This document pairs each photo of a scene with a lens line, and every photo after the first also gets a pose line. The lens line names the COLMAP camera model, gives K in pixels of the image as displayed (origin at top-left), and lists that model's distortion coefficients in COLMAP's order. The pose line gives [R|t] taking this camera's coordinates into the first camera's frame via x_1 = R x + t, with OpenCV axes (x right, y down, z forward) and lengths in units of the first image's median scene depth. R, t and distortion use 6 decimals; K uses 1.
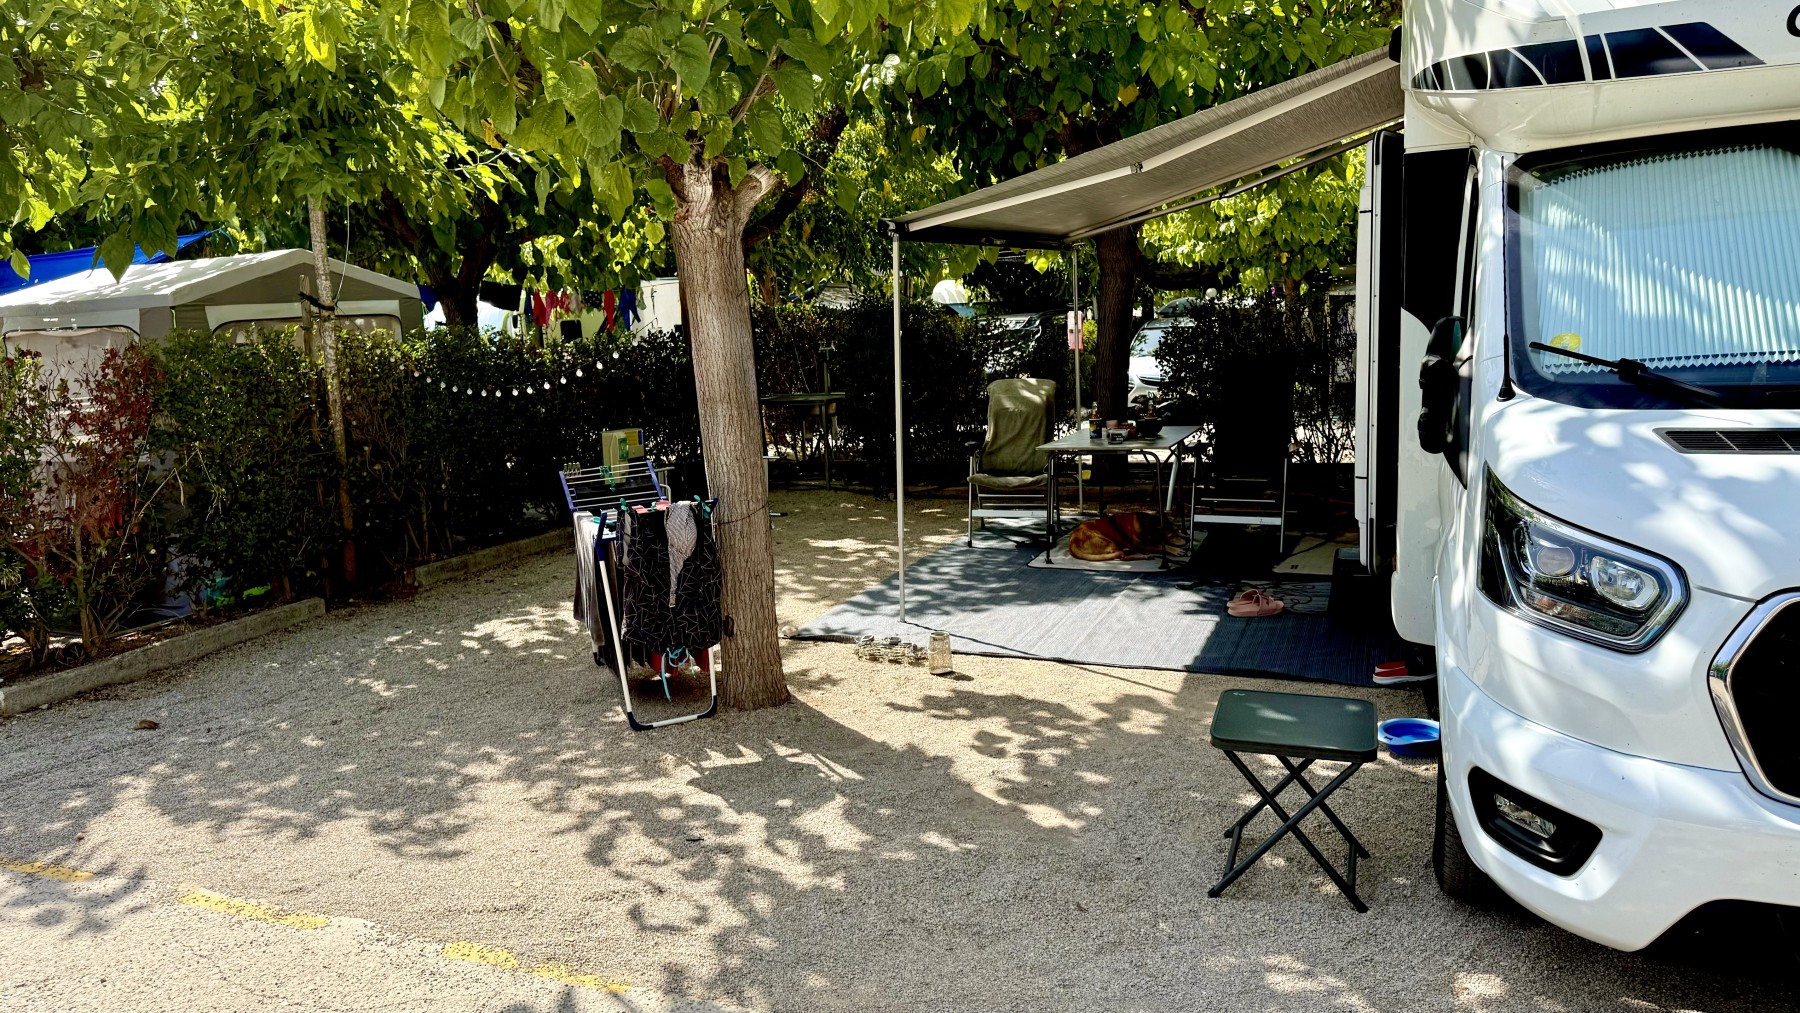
lens RADIAL K [[1255.4, 0, 907.8], [0, 1255.4, 507.3], [0, 0, 1]] dist [0.055456, -0.059910]
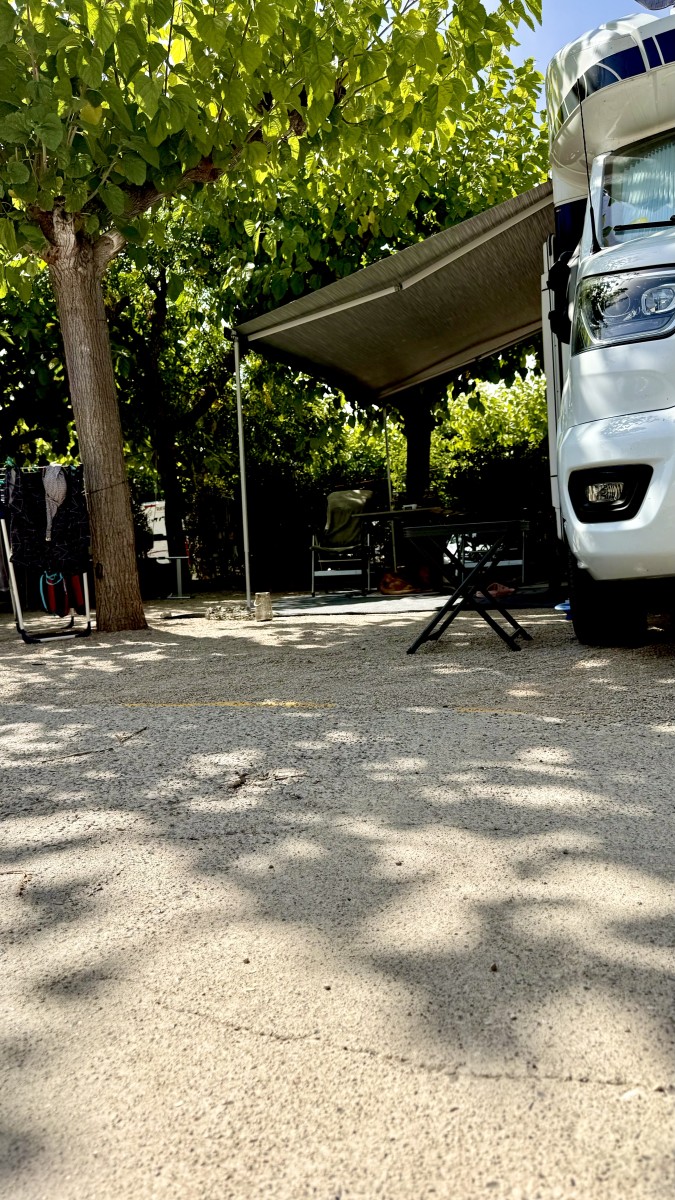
lens RADIAL K [[837.0, 0, 343.7], [0, 837.0, 600.8], [0, 0, 1]] dist [0.055456, -0.059910]
pose [[0.999585, -0.020561, 0.020177, 0.114854], [0.022758, 0.993043, -0.115531, 0.258332], [-0.017661, 0.115942, 0.993099, 0.090094]]
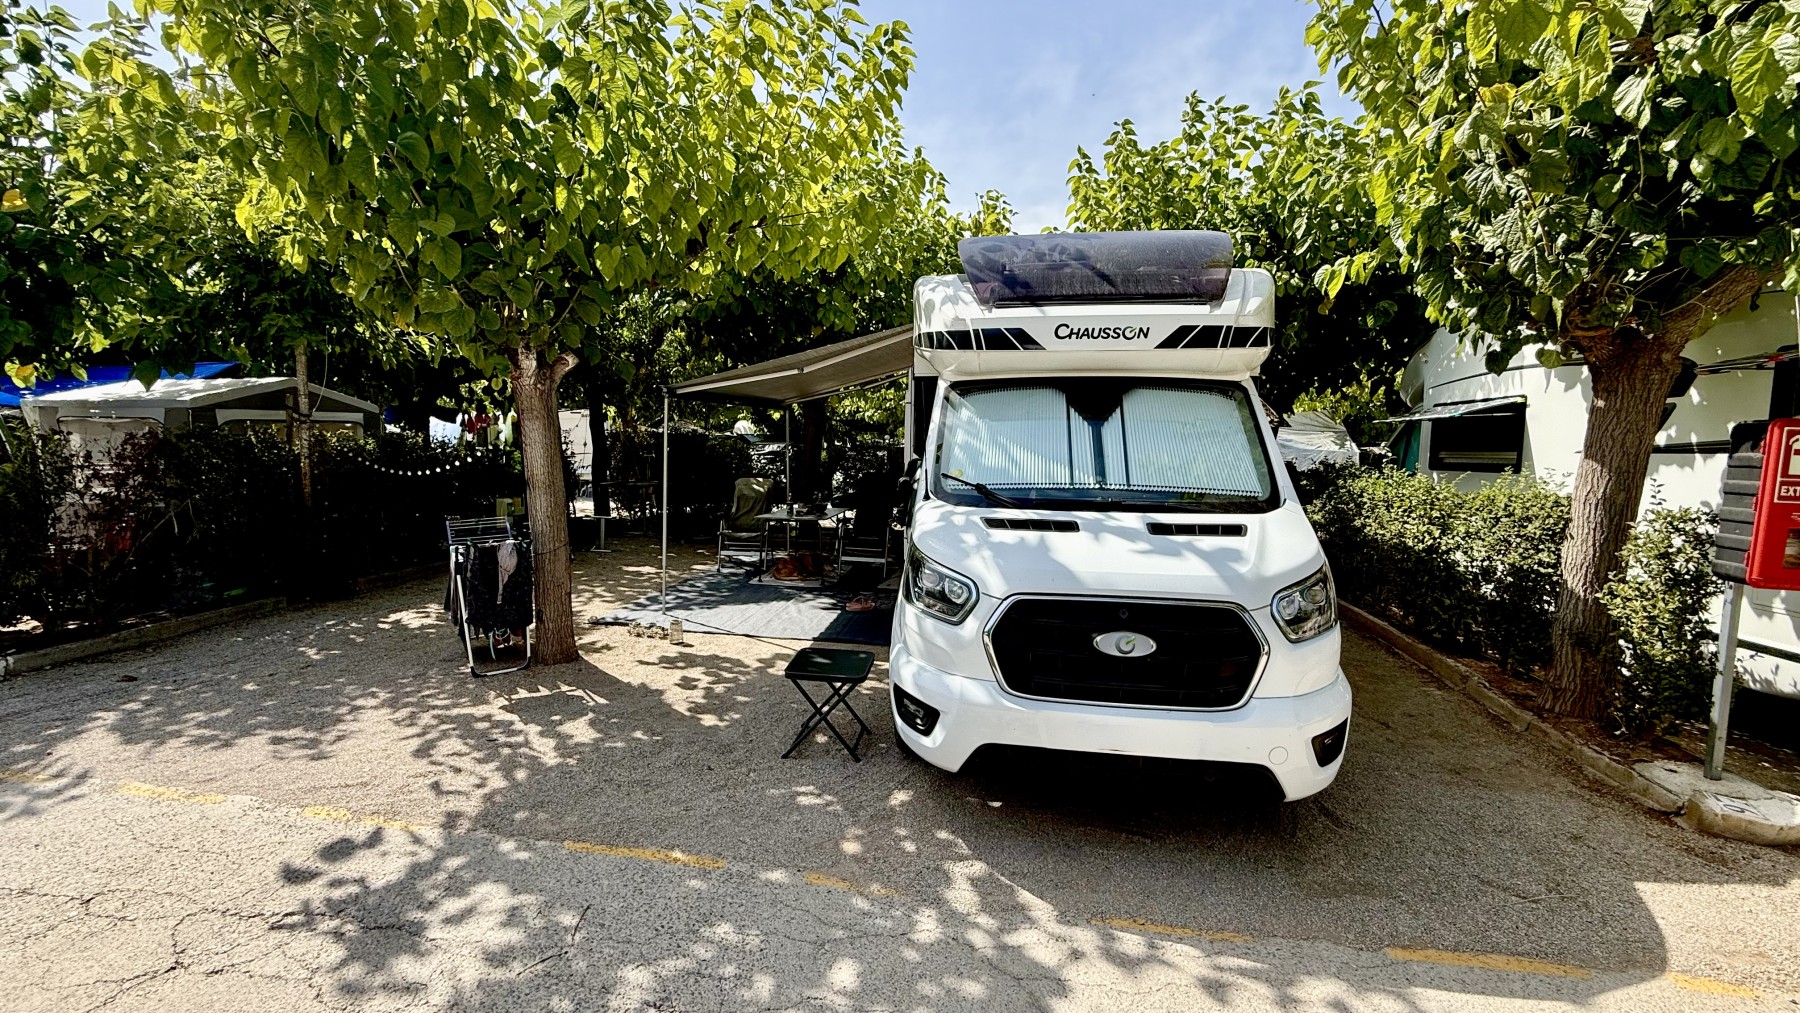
lens RADIAL K [[710.1, 0, 899.6], [0, 710.1, 504.1], [0, 0, 1]] dist [-0.003192, 0.001712]
pose [[0.972184, 0.038834, 0.230975, 0.111210], [-0.023132, 0.997257, -0.070305, 0.001001], [-0.233072, 0.063006, 0.970416, -0.062597]]
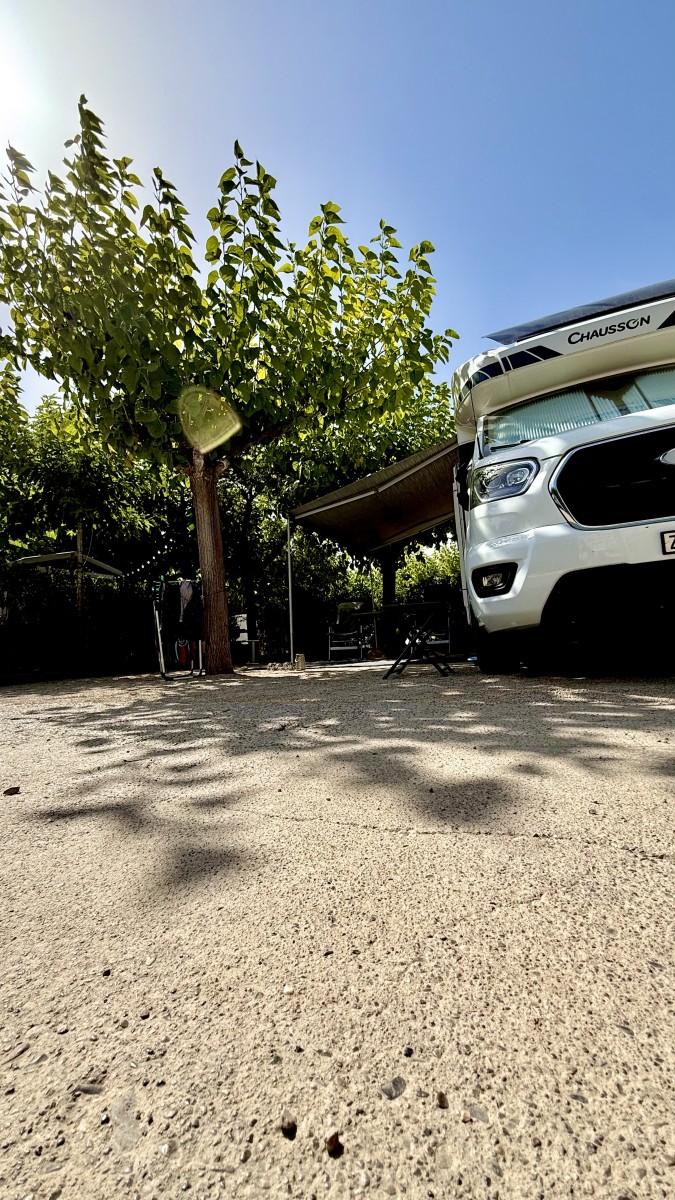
lens RADIAL K [[473.4, 0, 340.8], [0, 473.4, 604.1], [0, 0, 1]] dist [-0.003192, 0.001712]
pose [[0.999819, -0.016998, 0.008505, 0.116991], [0.018623, 0.965546, -0.259564, 0.291151], [-0.003800, 0.259675, 0.965689, 0.101472]]
